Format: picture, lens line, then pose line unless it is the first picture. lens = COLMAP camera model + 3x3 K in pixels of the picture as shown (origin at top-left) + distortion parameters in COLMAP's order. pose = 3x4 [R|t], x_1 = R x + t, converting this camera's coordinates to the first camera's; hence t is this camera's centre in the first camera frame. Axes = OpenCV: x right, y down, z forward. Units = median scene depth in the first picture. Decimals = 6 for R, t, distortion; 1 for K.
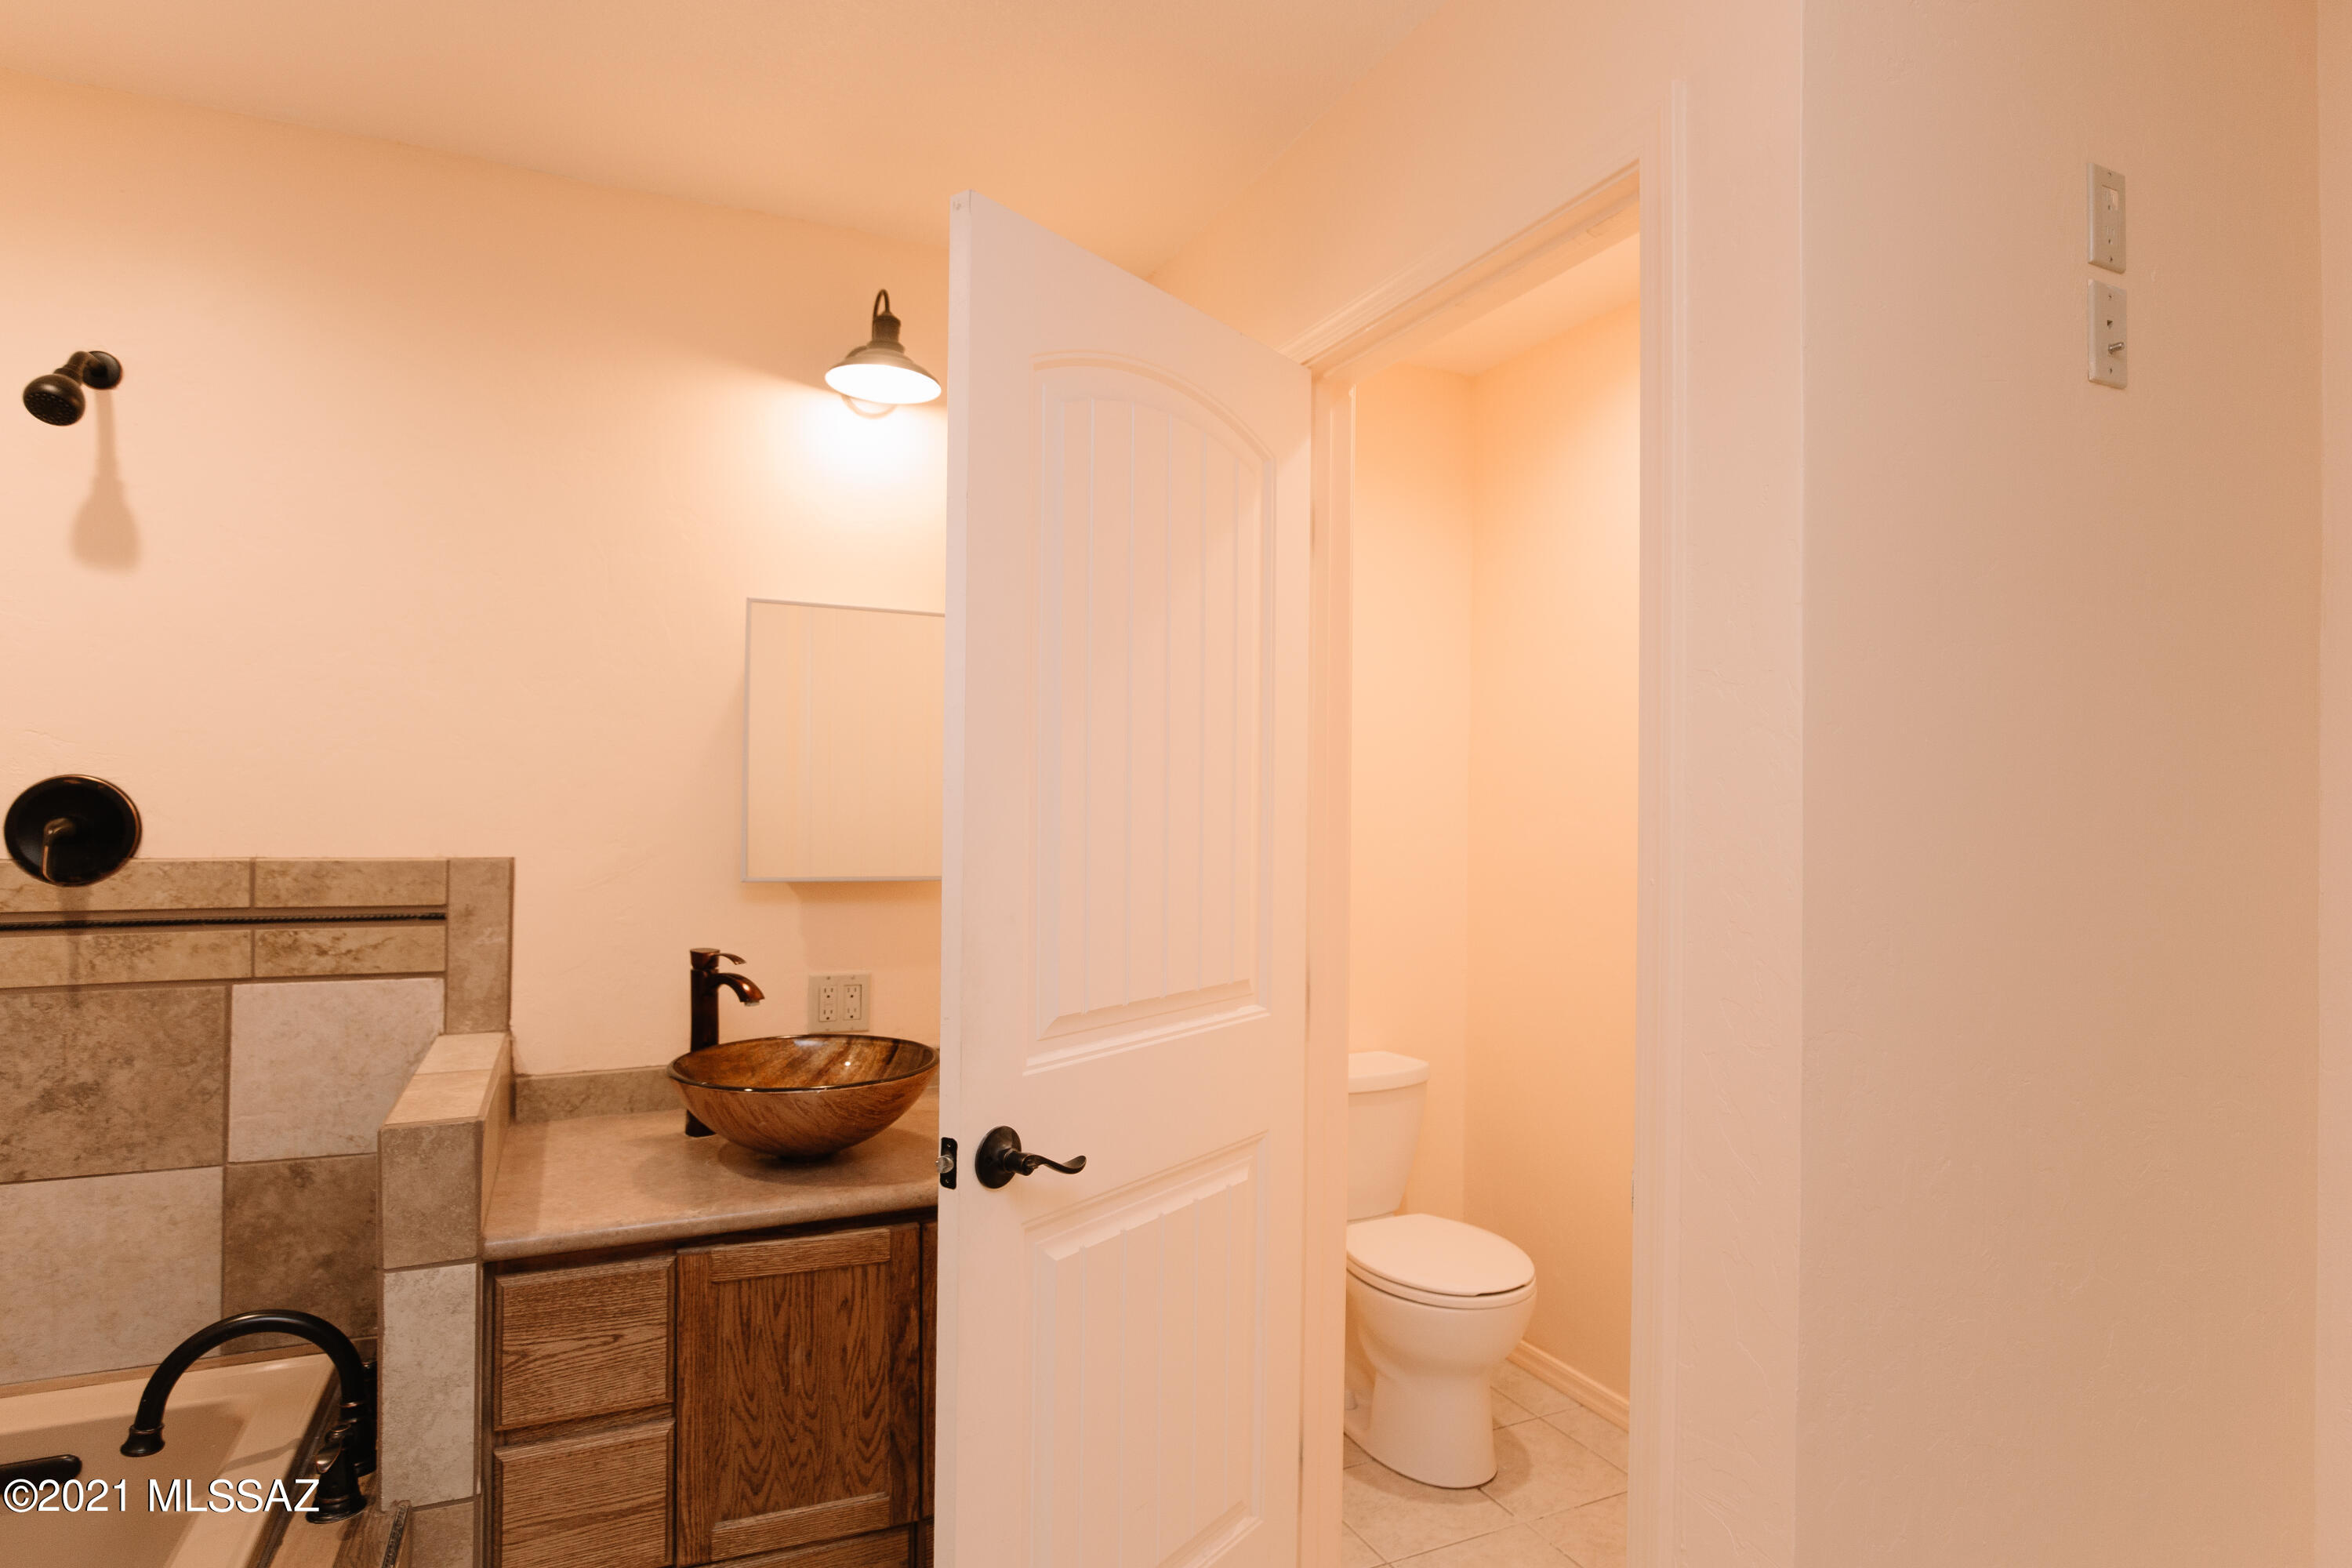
lens RADIAL K [[1264.3, 0, 1176.0], [0, 1264.3, 784.0], [0, 0, 1]] dist [-0.029142, 0.008006]
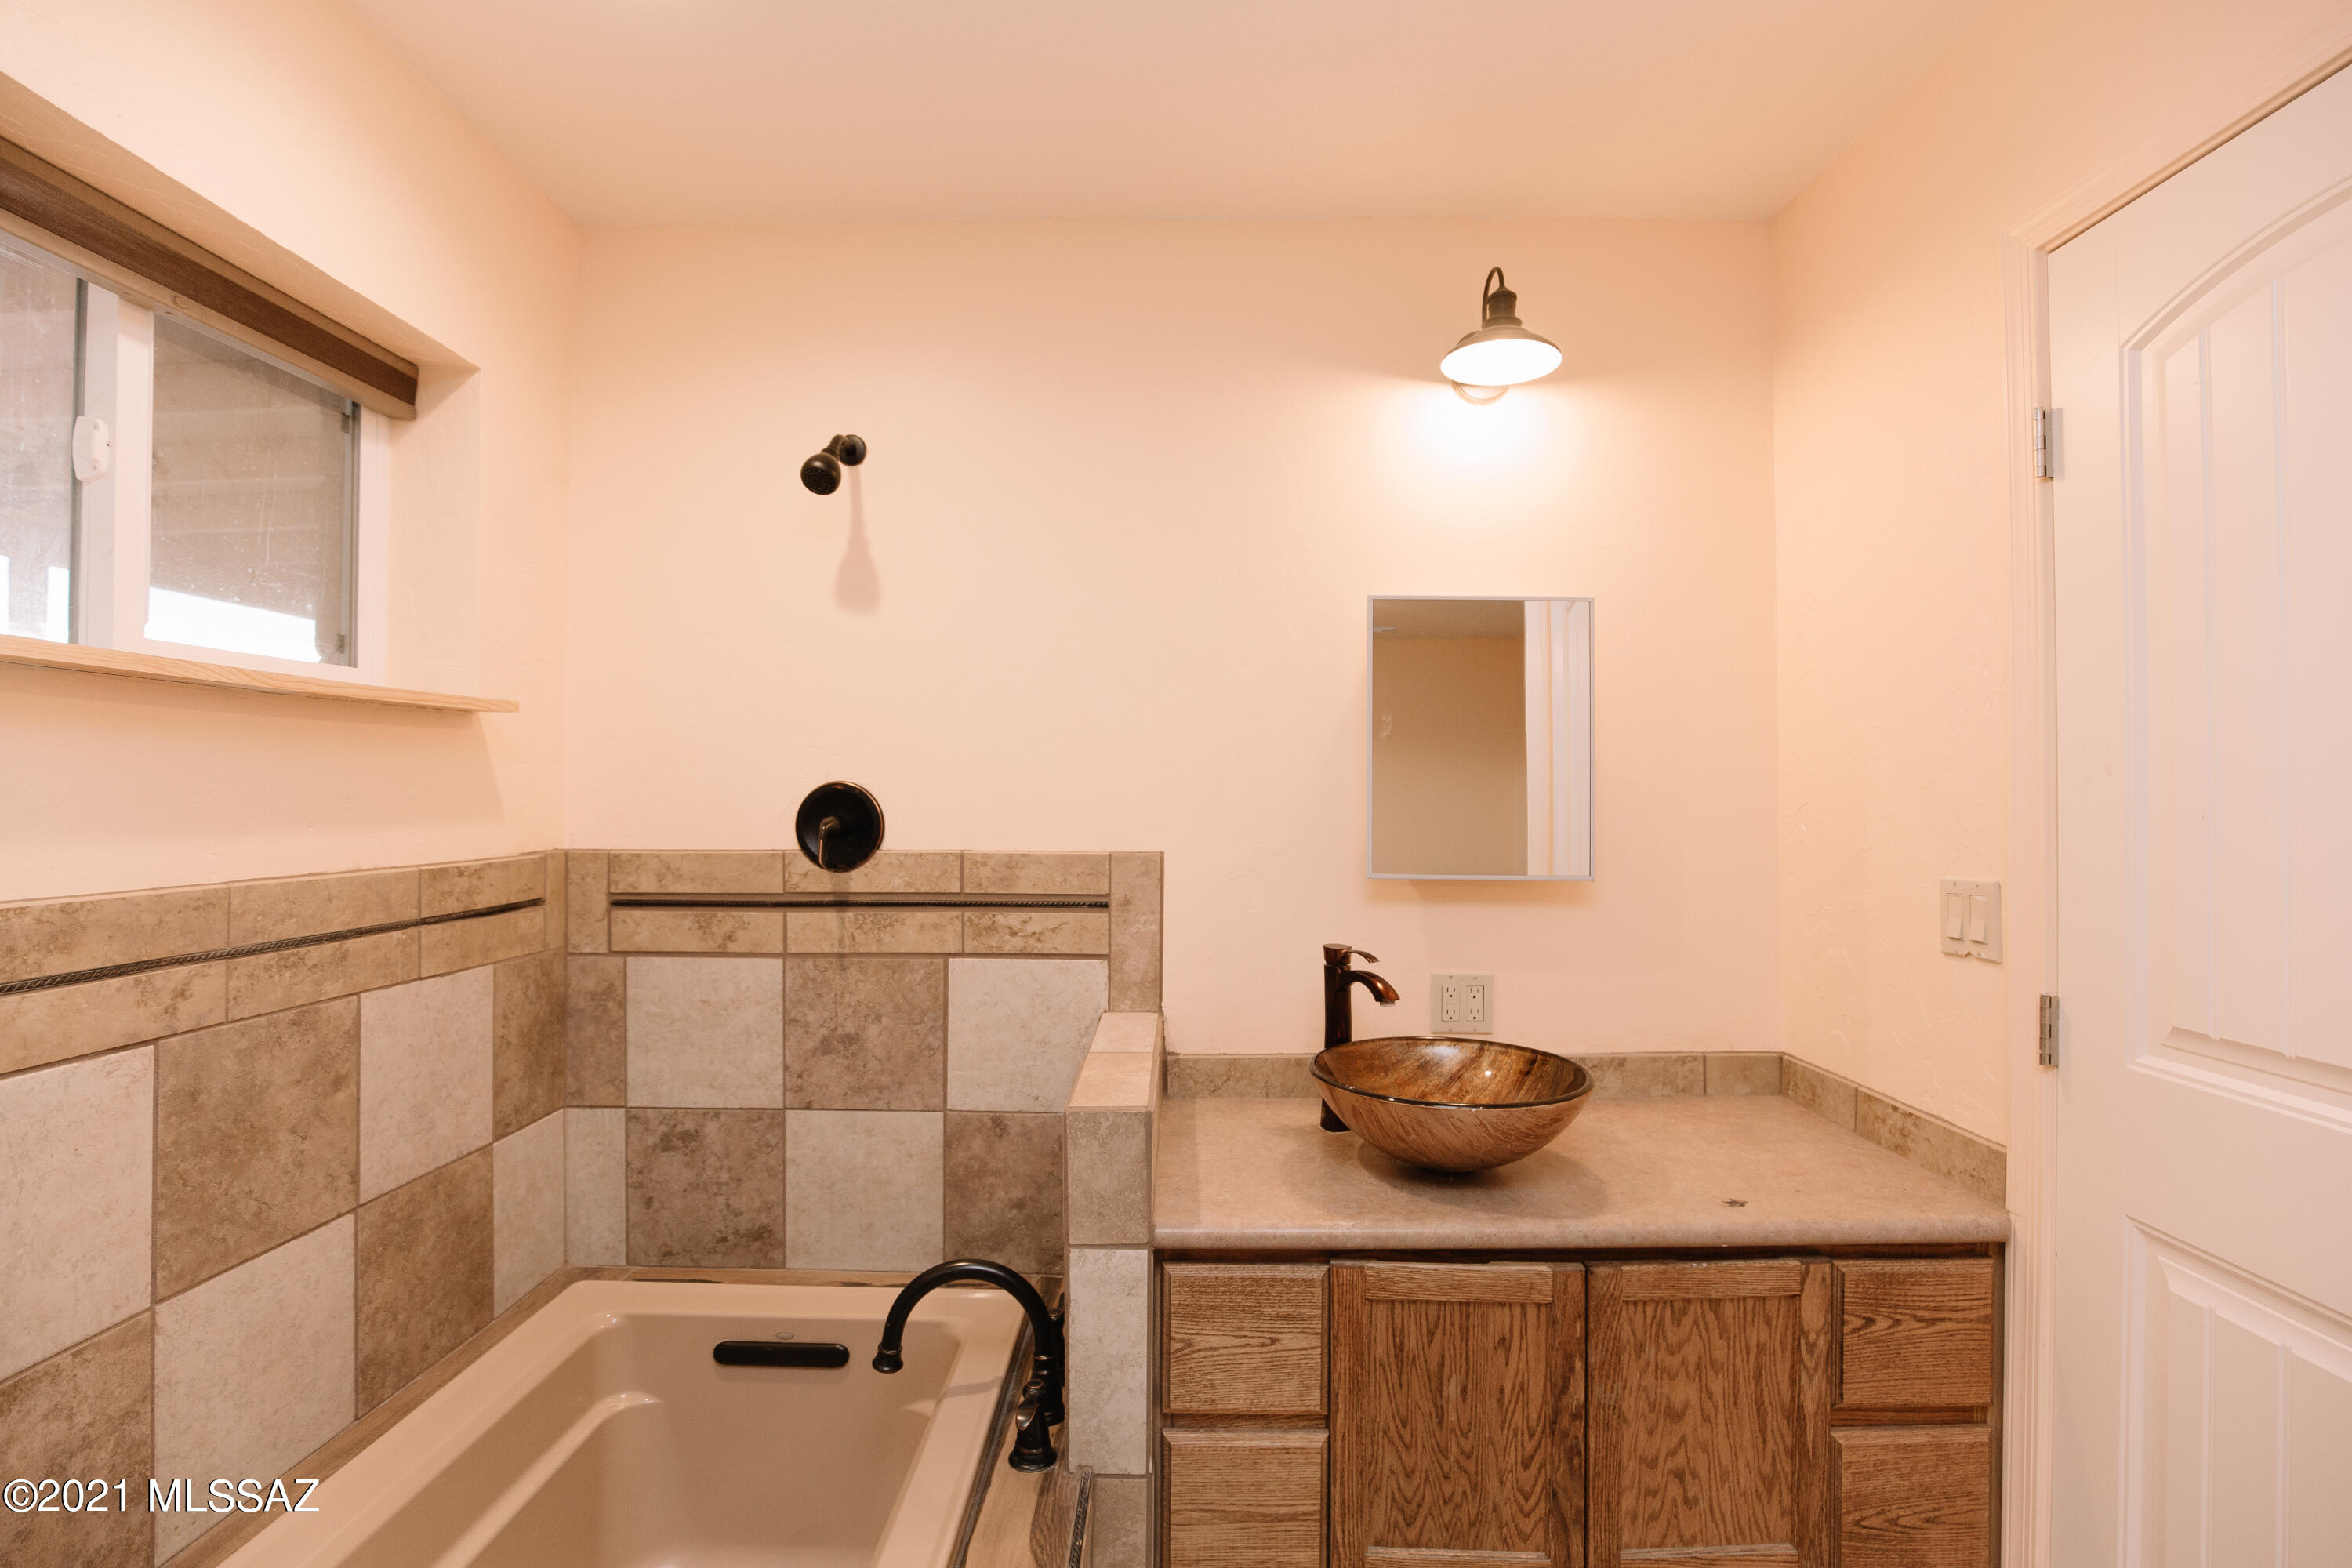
lens RADIAL K [[1094.4, 0, 1165.3], [0, 1094.4, 782.5], [0, 0, 1]] dist [-0.039195, 0.009581]
pose [[0.898925, -0.015709, -0.437820, -0.129765], [0.014581, 0.999876, -0.005938, 0.005106], [0.437859, -0.001046, 0.899043, 0.176933]]
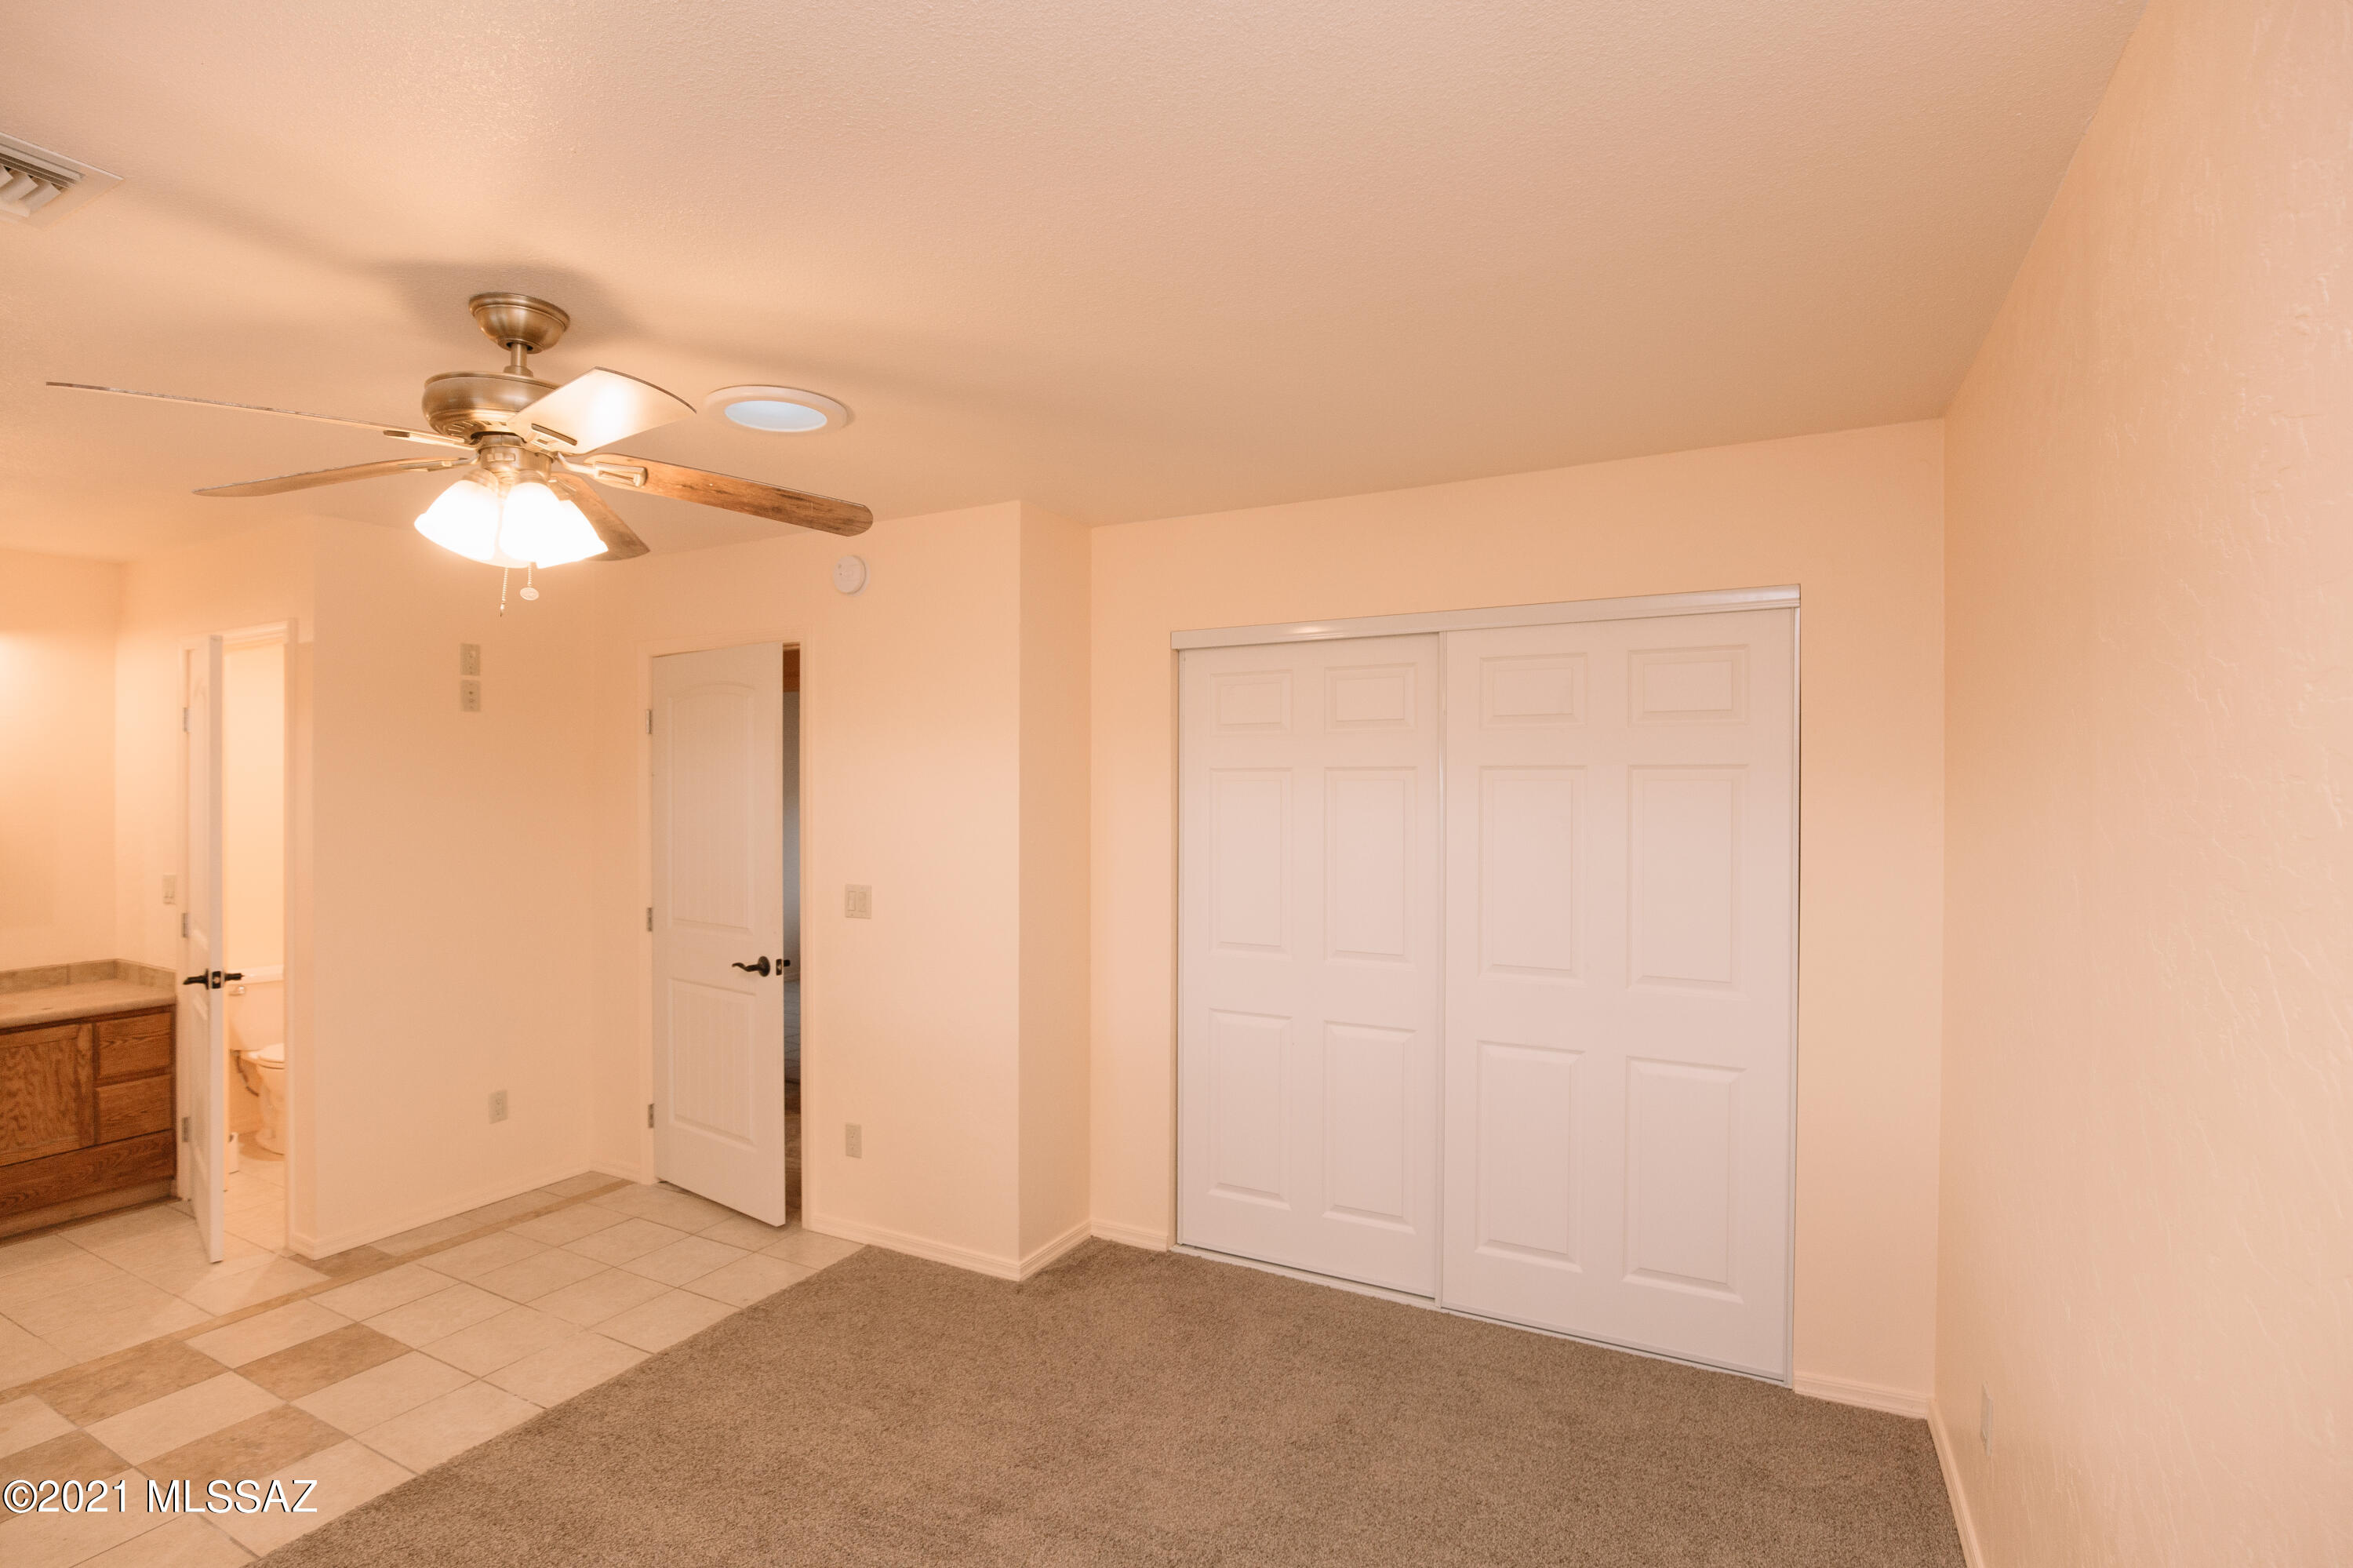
lens RADIAL K [[1109.3, 0, 1166.3], [0, 1109.3, 794.9], [0, 0, 1]] dist [-0.037083, 0.009746]
pose [[0.800822, -0.012930, 0.598763, 0.371071], [-0.001122, 0.999733, 0.023089, -0.129661], [-0.598902, -0.019162, 0.800593, -1.775677]]
